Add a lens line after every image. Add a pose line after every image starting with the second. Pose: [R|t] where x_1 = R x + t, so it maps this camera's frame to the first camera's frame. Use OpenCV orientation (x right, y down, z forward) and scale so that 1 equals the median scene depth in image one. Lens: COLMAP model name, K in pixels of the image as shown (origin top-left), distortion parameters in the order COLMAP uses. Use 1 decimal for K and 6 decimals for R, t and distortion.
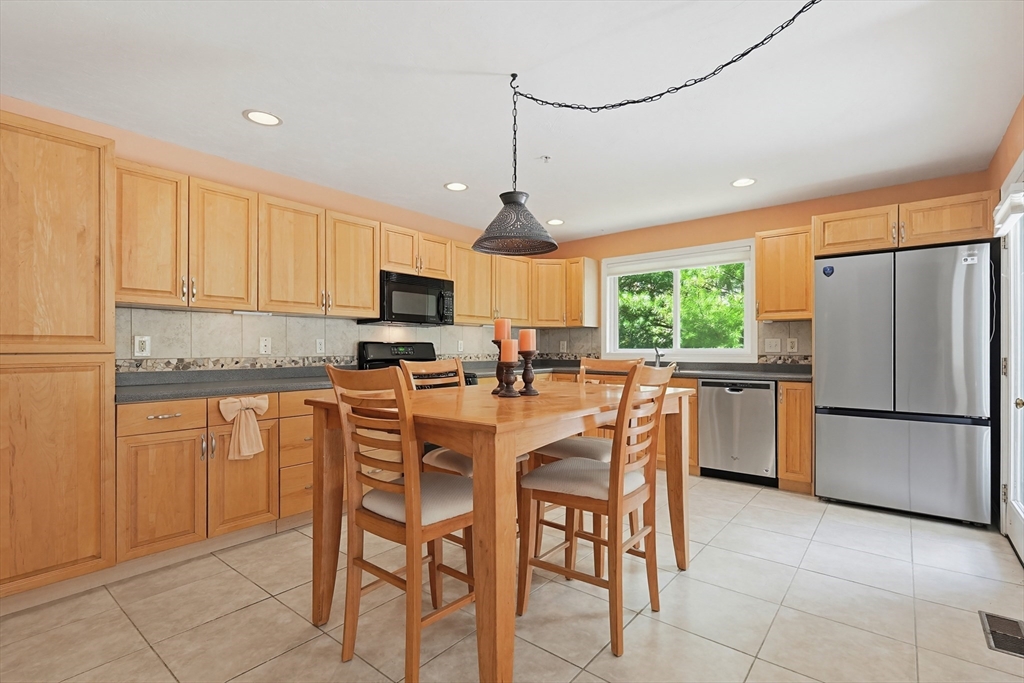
lens RADIAL K [[472.7, 0, 517.7], [0, 472.7, 346.9], [0, 0, 1]] dist [0.004912, -0.000908]
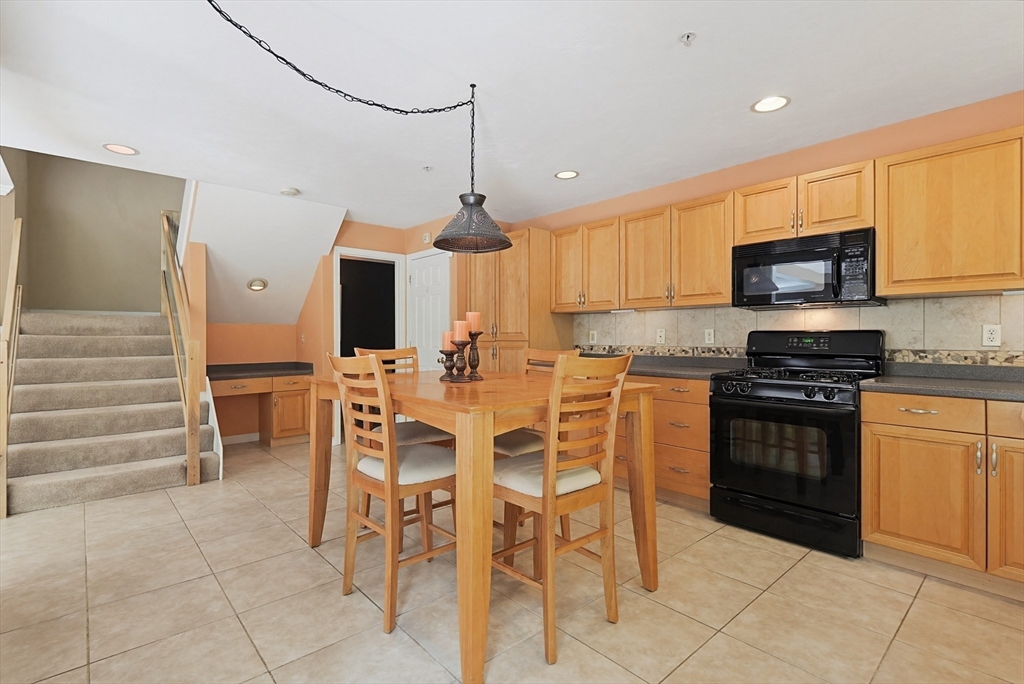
lens RADIAL K [[472.7, 0, 514.2], [0, 472.7, 341.8], [0, 0, 1]] dist [0.004912, -0.000908]
pose [[-0.152466, 0.008135, -0.988275, 0.682349], [0.002192, 0.999966, 0.007893, 0.000736], [0.988306, -0.000963, -0.152479, 0.829483]]
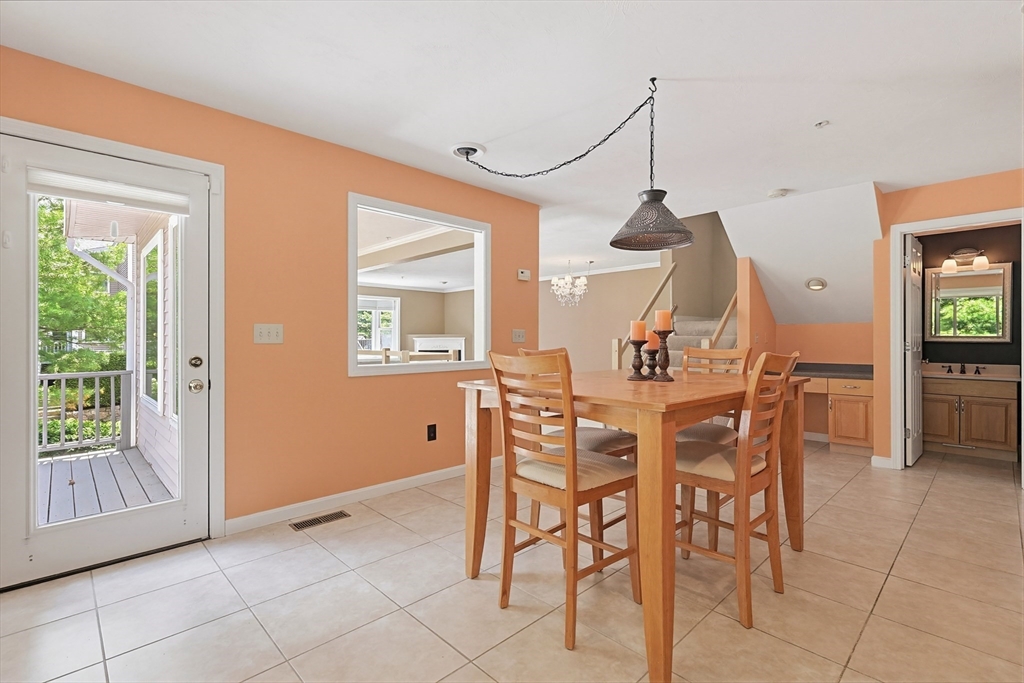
lens RADIAL K [[472.7, 0, 510.3], [0, 472.7, 339.5], [0, 0, 1]] dist [0.004912, -0.000908]
pose [[-0.992192, -0.000698, 0.124718, 0.117332], [-0.000481, 0.999998, 0.001771, 0.002972], [-0.124719, 0.001697, -0.992191, 1.378178]]
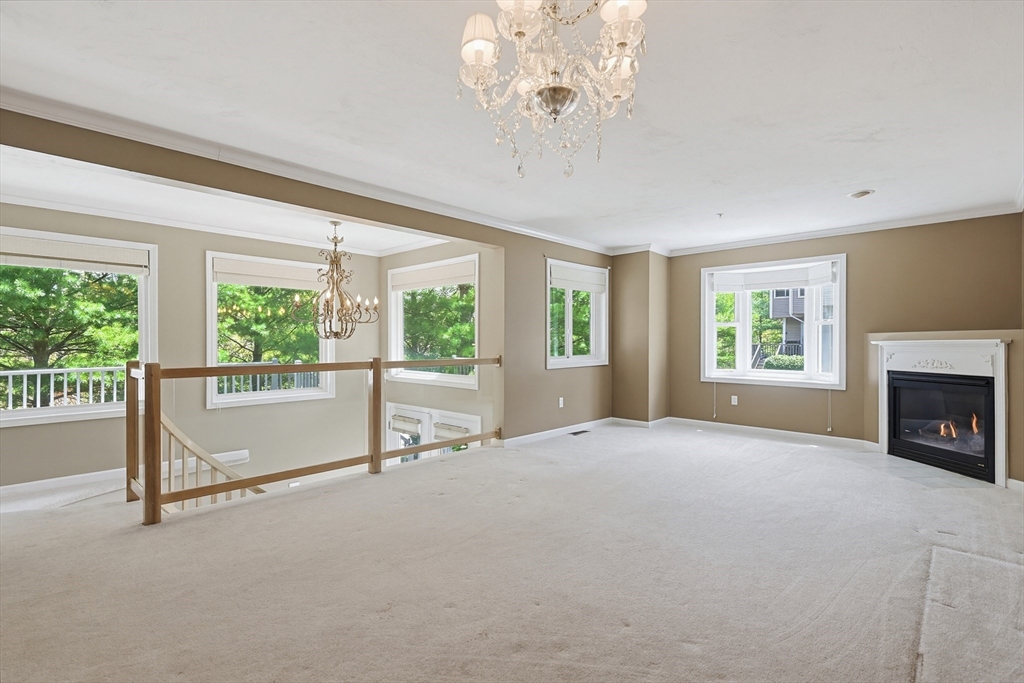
lens RADIAL K [[472.7, 0, 513.9], [0, 472.7, 343.6], [0, 0, 1]] dist [0.004912, -0.000908]
pose [[0.076214, -0.001957, 0.997090, -0.322379], [0.001559, 0.999997, 0.001844, 0.002907], [-0.997090, 0.001414, 0.076217, -0.912250]]
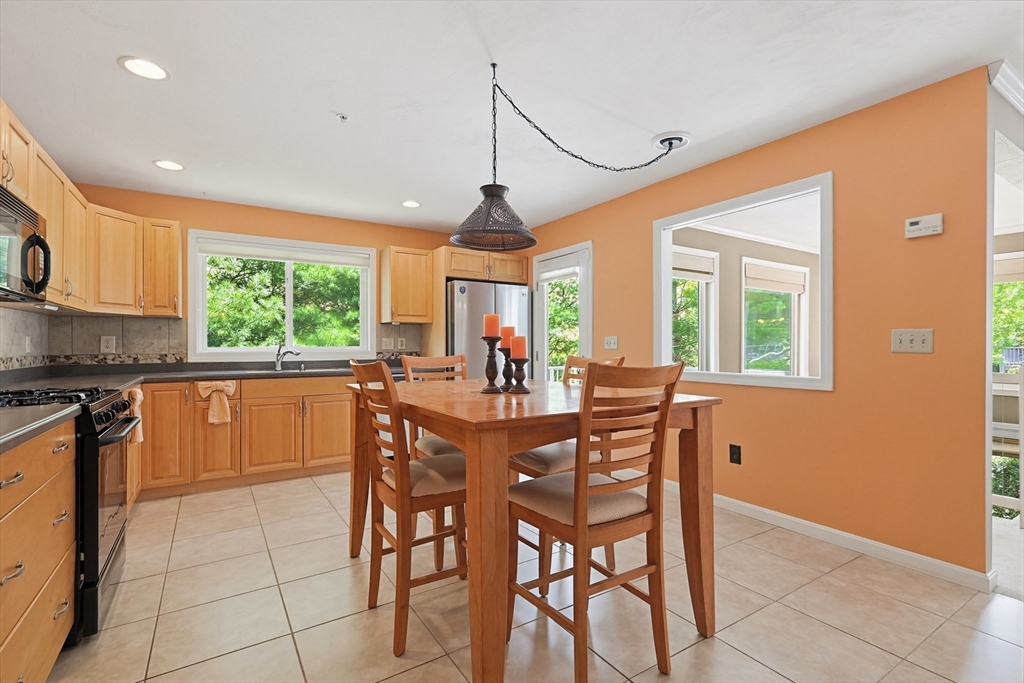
lens RADIAL K [[472.7, 0, 516.2], [0, 472.7, 339.9], [0, 0, 1]] dist [0.004912, -0.000908]
pose [[0.312964, 0.011949, 0.949690, -0.609166], [0.000558, 0.999918, -0.012765, 0.003450], [-0.949765, 0.004525, 0.312932, 0.429880]]
